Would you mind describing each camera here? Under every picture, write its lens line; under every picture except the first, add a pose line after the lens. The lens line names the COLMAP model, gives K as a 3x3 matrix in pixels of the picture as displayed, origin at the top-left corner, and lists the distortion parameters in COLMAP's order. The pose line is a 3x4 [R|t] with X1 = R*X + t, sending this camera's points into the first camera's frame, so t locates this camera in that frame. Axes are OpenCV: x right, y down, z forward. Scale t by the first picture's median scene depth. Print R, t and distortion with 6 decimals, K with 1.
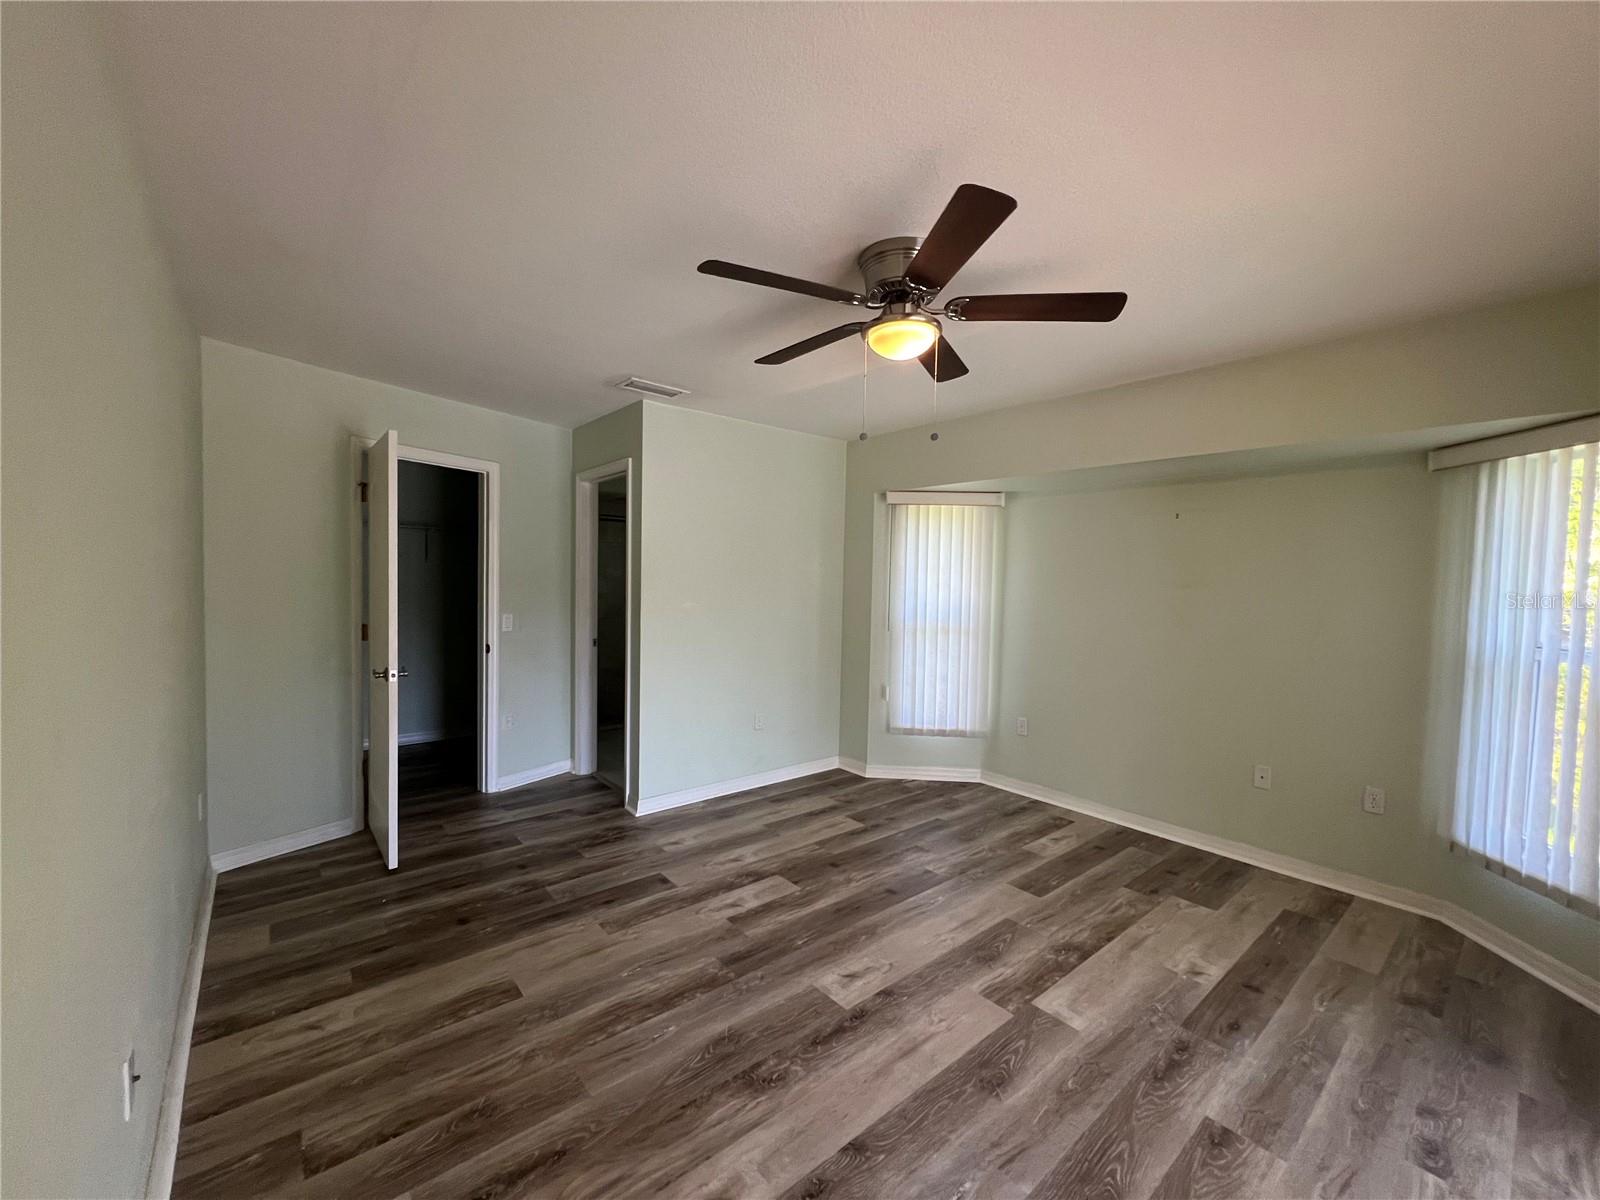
lens RADIAL K [[639.6, 0, 801.2], [0, 639.6, 605.7], [0, 0, 1]] dist [-0.002744, 0.000577]
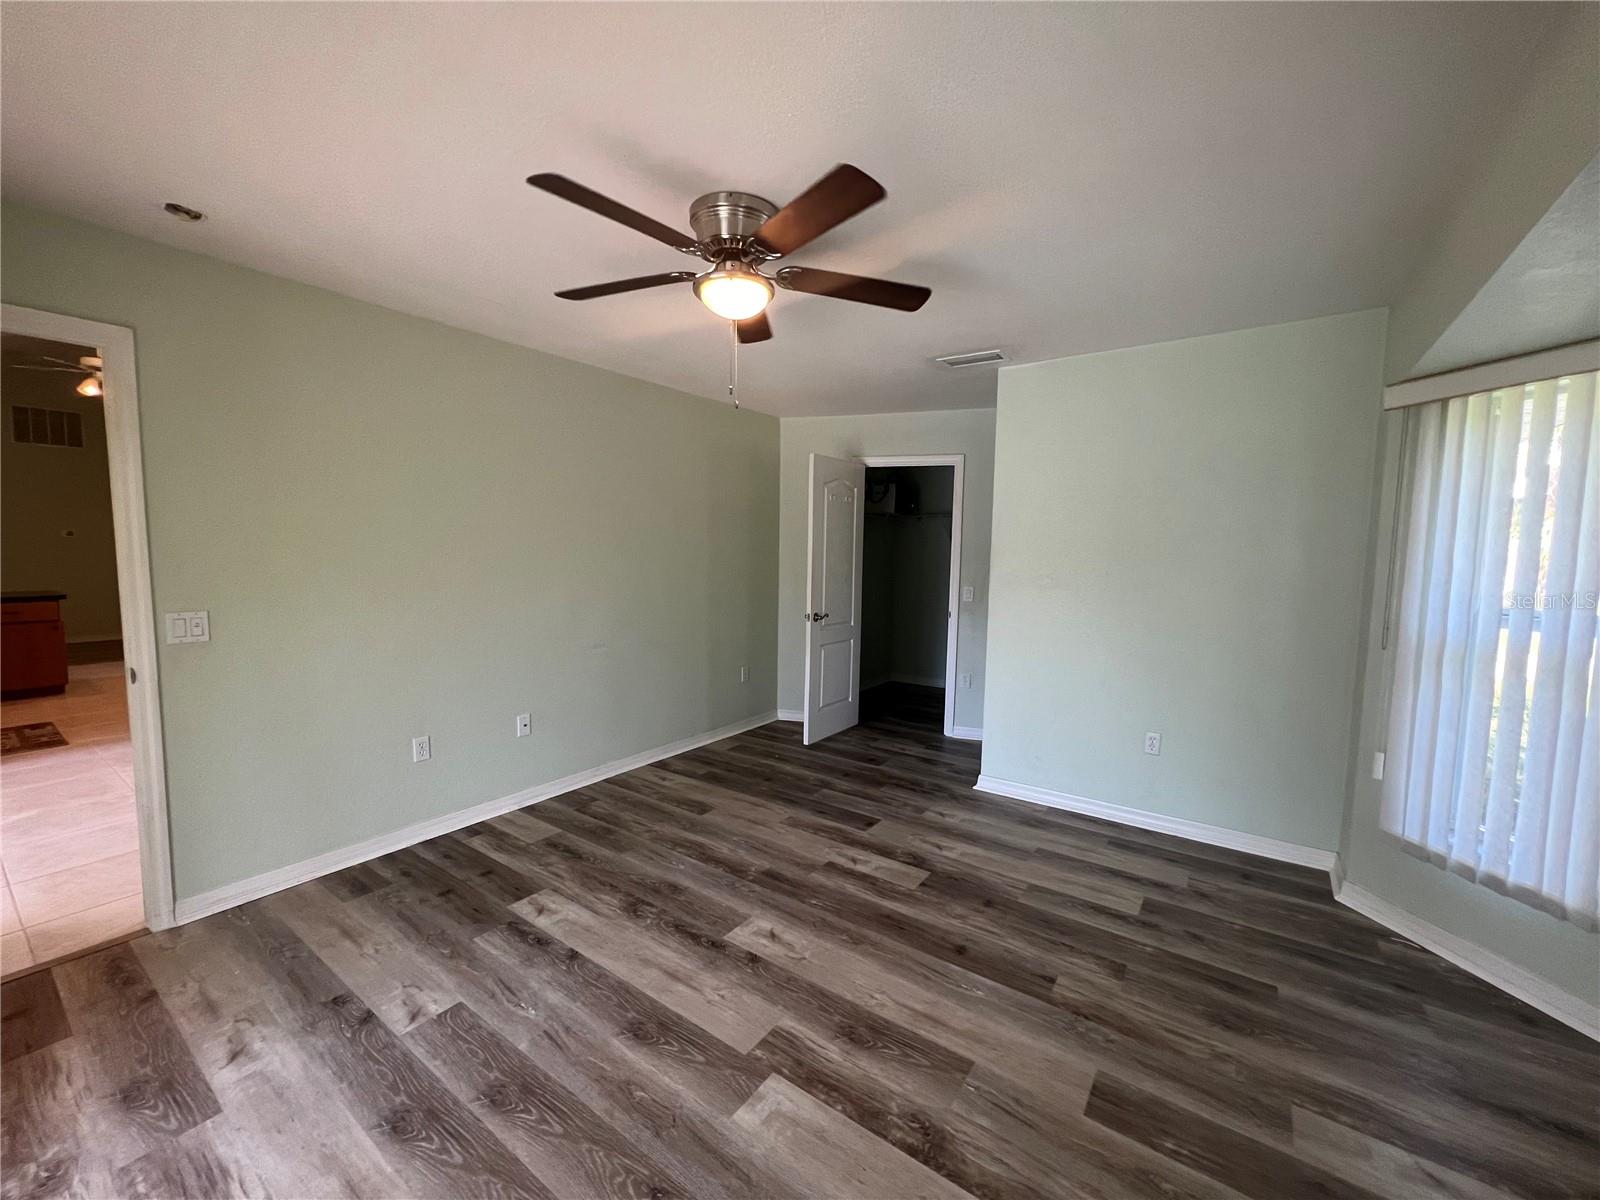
lens RADIAL K [[639.6, 0, 791.8], [0, 639.6, 597.8], [0, 0, 1]] dist [-0.002744, 0.000577]
pose [[0.244580, 0.056259, -0.967996, 0.892971], [-0.051005, 0.997680, 0.045097, -0.001842], [0.968287, 0.038343, 0.246882, 0.653518]]
